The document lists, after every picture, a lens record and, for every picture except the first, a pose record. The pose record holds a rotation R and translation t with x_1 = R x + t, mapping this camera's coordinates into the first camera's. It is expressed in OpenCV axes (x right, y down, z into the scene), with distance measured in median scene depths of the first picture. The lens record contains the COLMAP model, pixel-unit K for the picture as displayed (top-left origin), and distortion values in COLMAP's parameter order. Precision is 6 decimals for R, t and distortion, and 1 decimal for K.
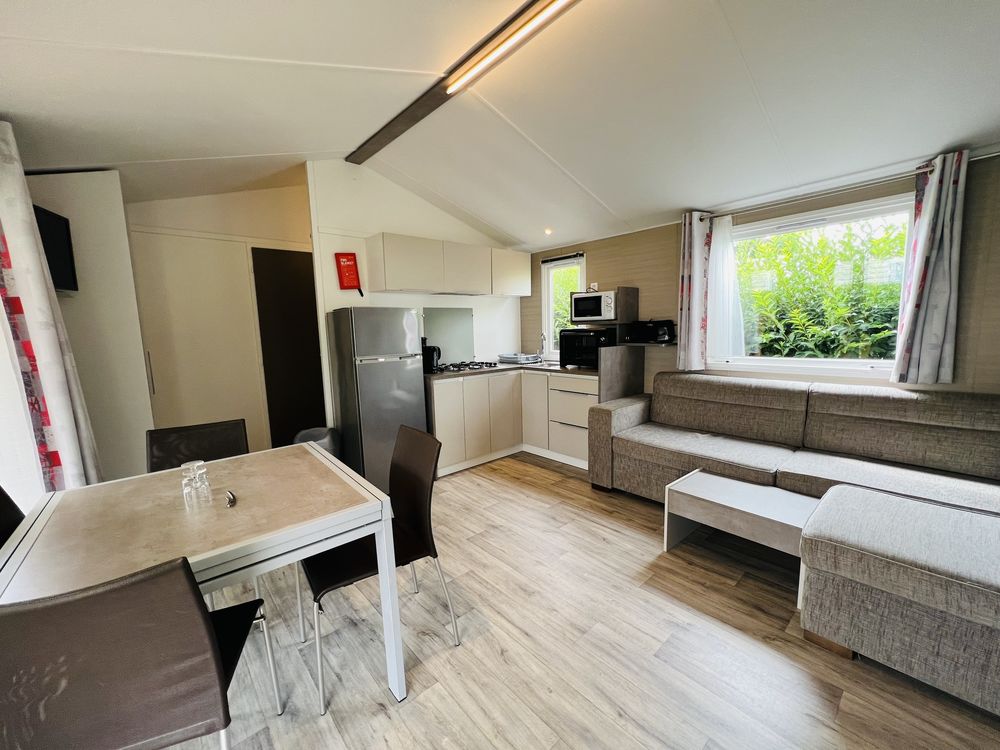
lens RADIAL K [[399.7, 0, 500.3], [0, 399.7, 377.6], [0, 0, 1]] dist [-0.003532, 0.000879]
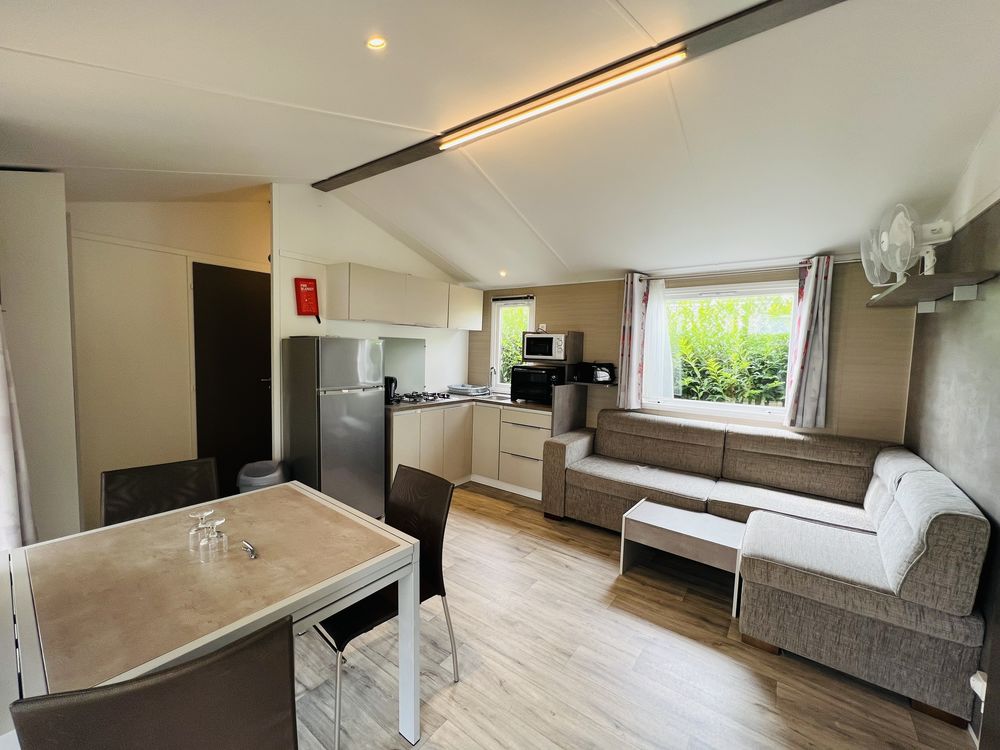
lens RADIAL K [[399.7, 0, 500.8], [0, 399.7, 377.8], [0, 0, 1]] dist [-0.003532, 0.000879]
pose [[0.976514, 0.040566, 0.211602, -0.134676], [-0.028648, 0.997841, -0.059090, -0.030758], [-0.213542, 0.051640, 0.975568, -0.039690]]
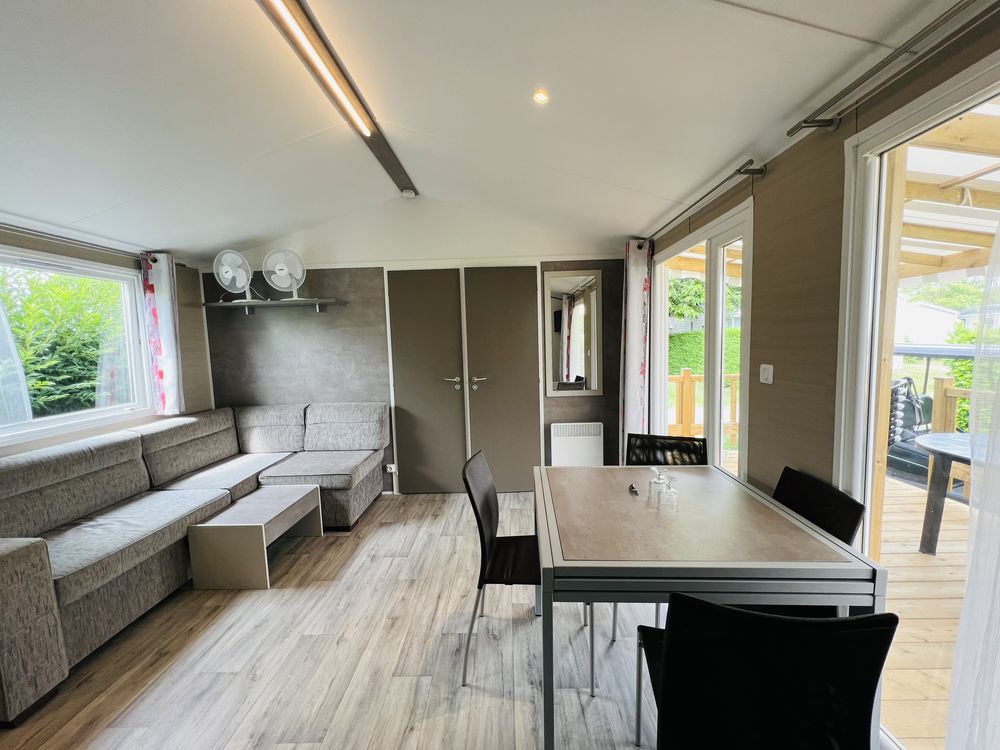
lens RADIAL K [[399.7, 0, 500.9], [0, 399.7, 375.2], [0, 0, 1]] dist [-0.003532, 0.000879]
pose [[-0.731507, -0.005812, 0.681810, -0.539661], [0.139027, 0.977685, 0.157494, -0.132459], [-0.667510, 0.209998, -0.714375, 0.924247]]
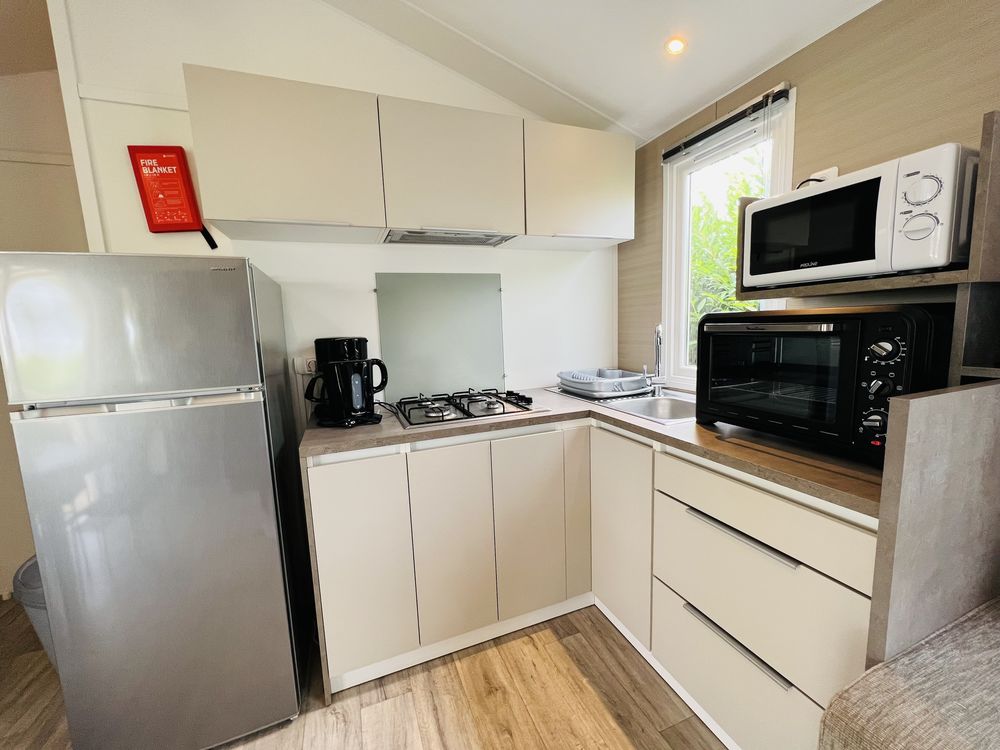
lens RADIAL K [[399.7, 0, 500.4], [0, 399.7, 376.3], [0, 0, 1]] dist [-0.003532, 0.000879]
pose [[0.937935, 0.035081, -0.345031, 0.140572], [-0.028990, 0.999320, 0.022798, -0.091645], [0.345596, -0.011380, 0.938314, 0.800569]]
